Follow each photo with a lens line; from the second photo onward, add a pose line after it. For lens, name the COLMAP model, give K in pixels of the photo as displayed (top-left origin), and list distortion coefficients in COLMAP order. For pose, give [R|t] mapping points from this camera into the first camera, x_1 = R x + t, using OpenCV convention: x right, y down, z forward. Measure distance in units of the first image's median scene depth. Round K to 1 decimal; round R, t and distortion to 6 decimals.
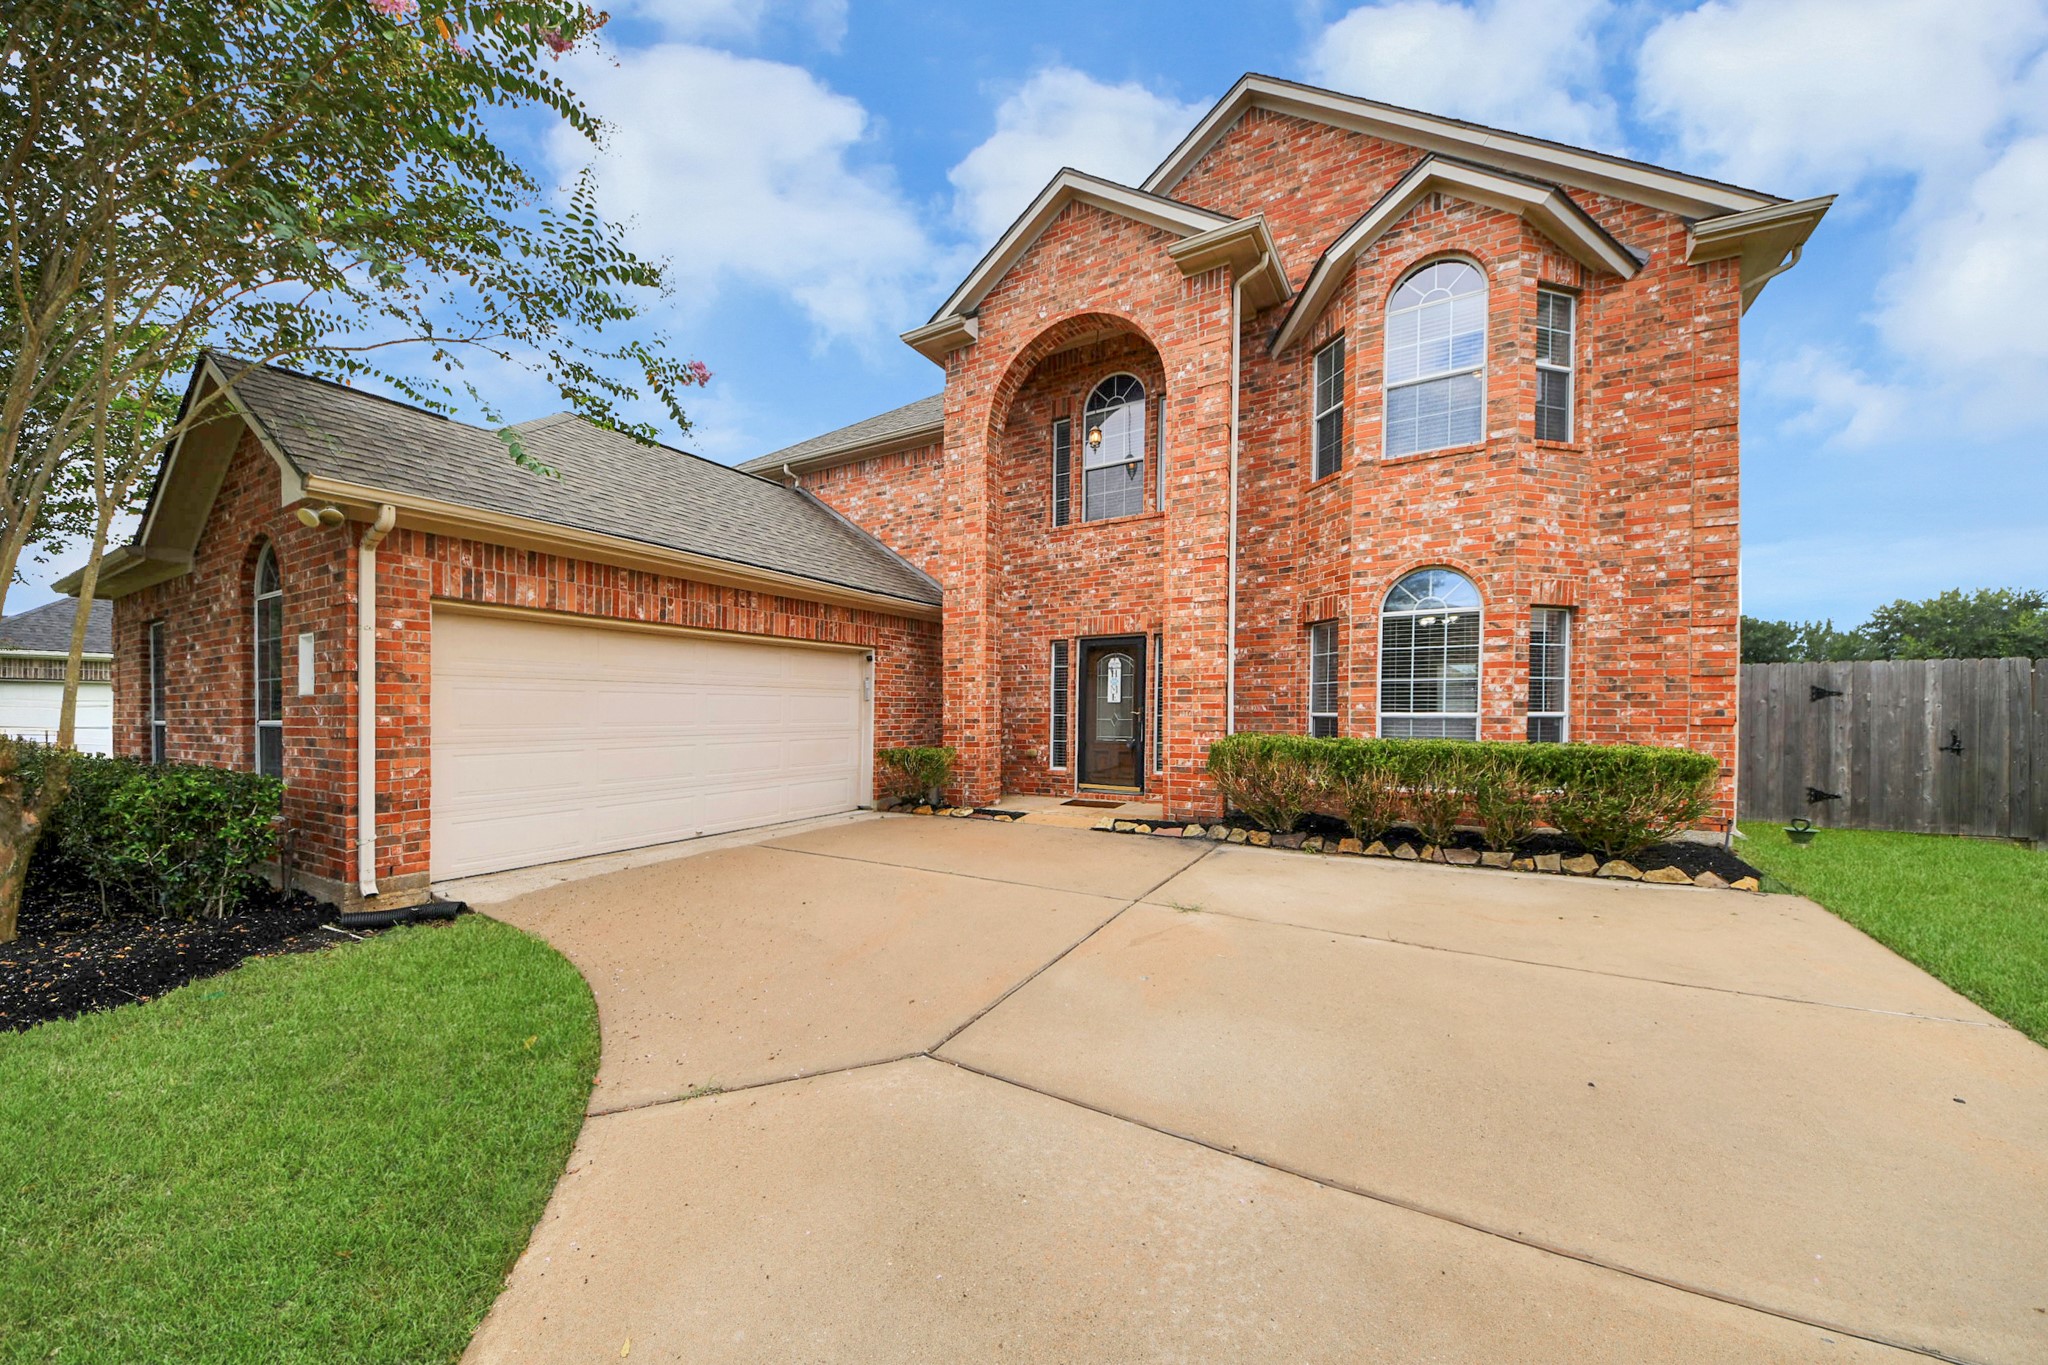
lens RADIAL K [[738.1, 0, 982.3], [0, 738.1, 750.2], [0, 0, 1]] dist [-0.009008, -0.000357]
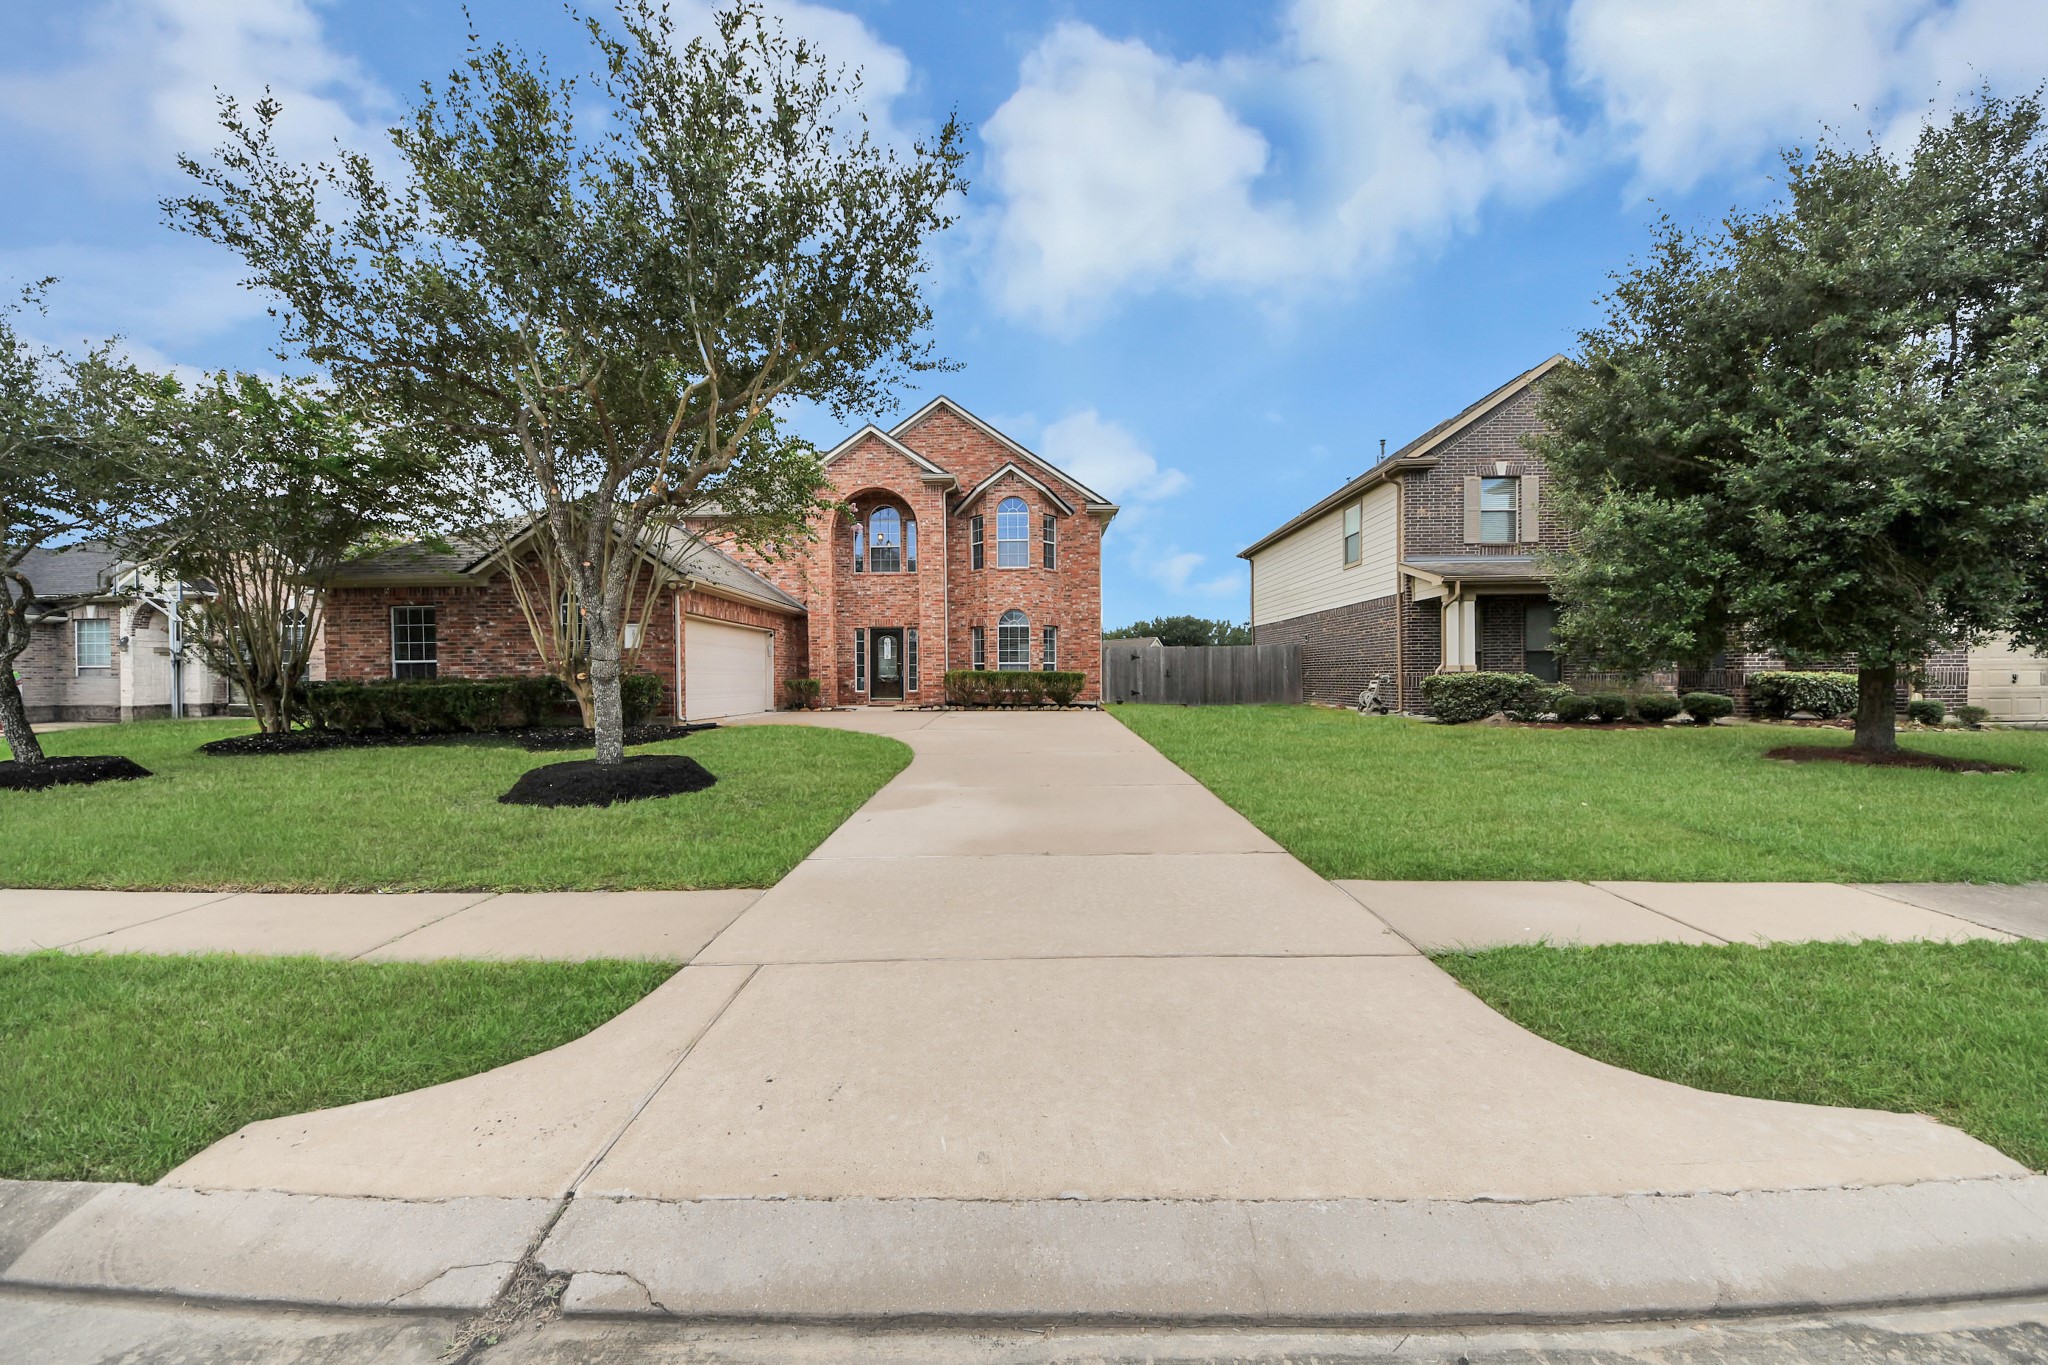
lens RADIAL K [[738.1, 0, 1021.3], [0, 738.1, 680.5], [0, 0, 1]] dist [-0.009008, -0.000357]
pose [[0.860037, -0.002188, 0.510227, -0.713514], [0.030575, 0.998415, -0.047254, 0.135727], [-0.509315, 0.056240, 0.858740, -1.260058]]
